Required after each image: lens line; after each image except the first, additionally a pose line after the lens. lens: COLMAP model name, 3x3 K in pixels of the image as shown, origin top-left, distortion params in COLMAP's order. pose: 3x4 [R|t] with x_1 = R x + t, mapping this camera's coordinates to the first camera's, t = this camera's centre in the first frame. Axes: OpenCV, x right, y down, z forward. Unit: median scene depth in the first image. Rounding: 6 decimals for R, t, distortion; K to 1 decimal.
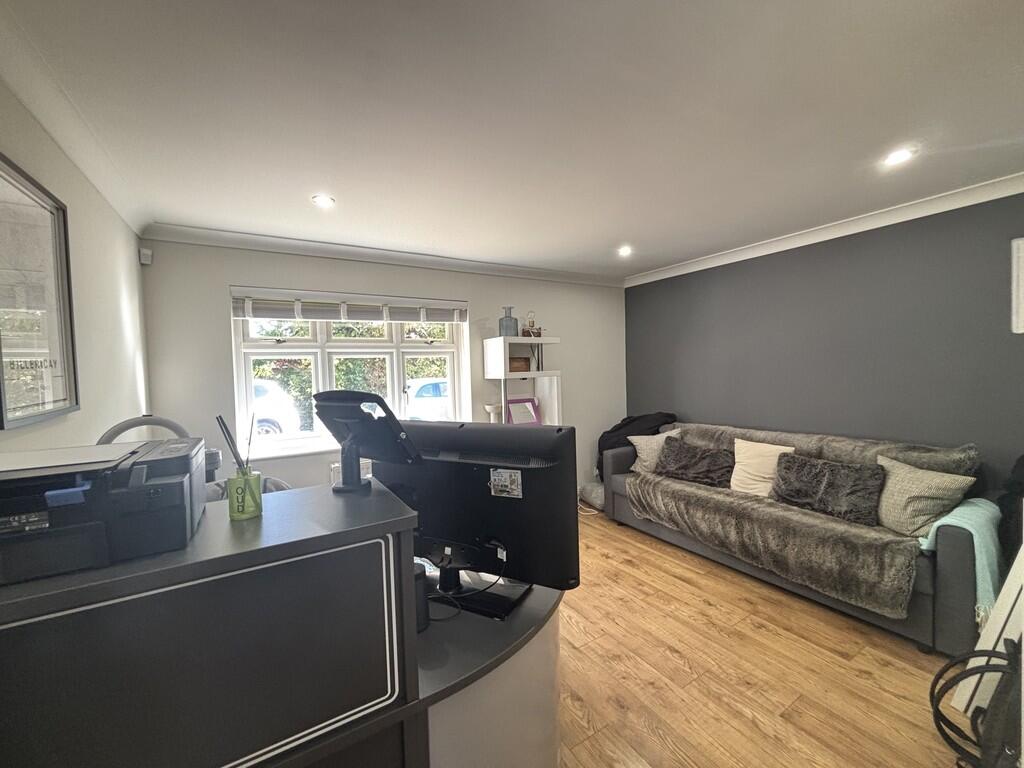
lens RADIAL K [[410.2, 0, 512.0], [0, 410.2, 384.0], [0, 0, 1]] dist [0.000857, -0.000156]
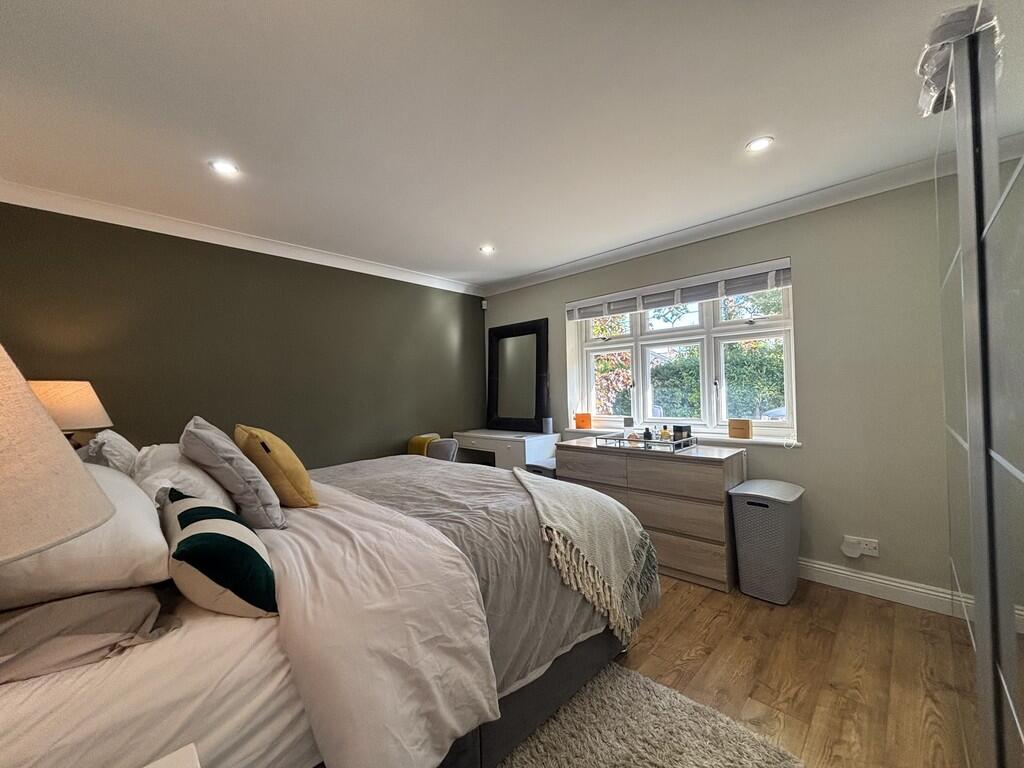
lens RADIAL K [[410.2, 0, 512.0], [0, 410.2, 384.0], [0, 0, 1]] dist [0.000857, -0.000156]
pose [[0.254776, 0.038588, -0.966230, 0.519038], [0.023308, 0.998668, 0.046030, -0.032134], [0.966719, -0.034248, 0.253538, 0.390691]]
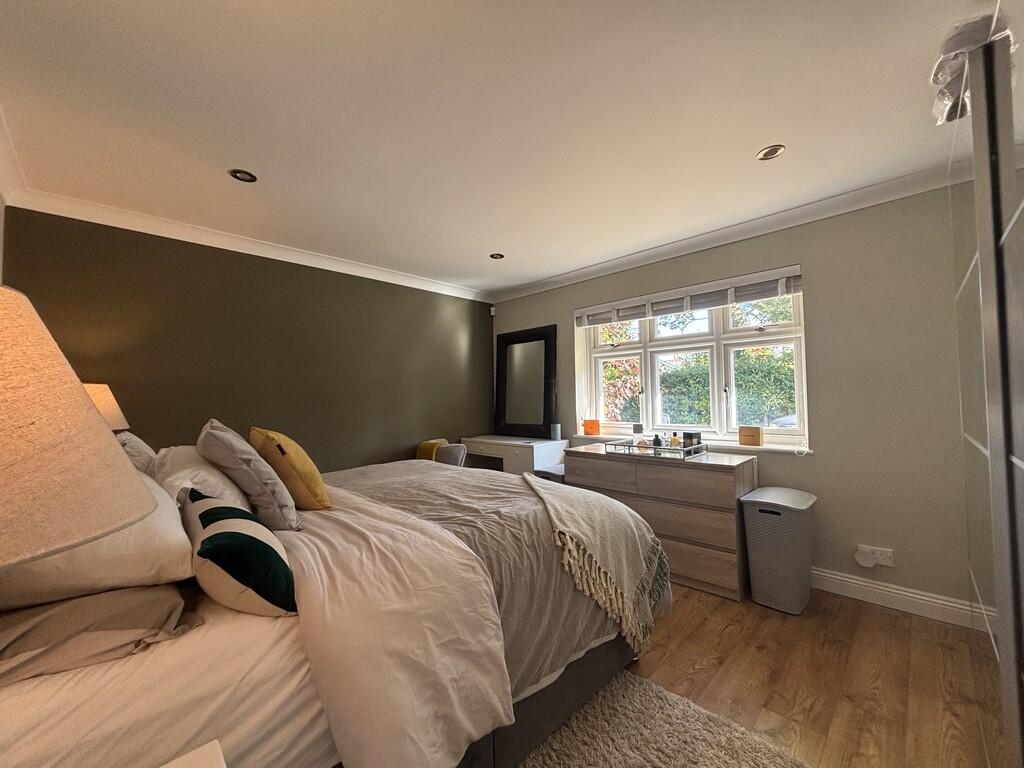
lens RADIAL K [[410.2, 0, 512.0], [0, 410.2, 384.0], [0, 0, 1]] dist [0.000857, -0.000156]
pose [[0.242360, 0.023700, -0.969897, 0.519965], [0.018001, 0.999420, 0.028920, -0.029685], [0.970019, -0.024469, 0.241793, 0.380808]]
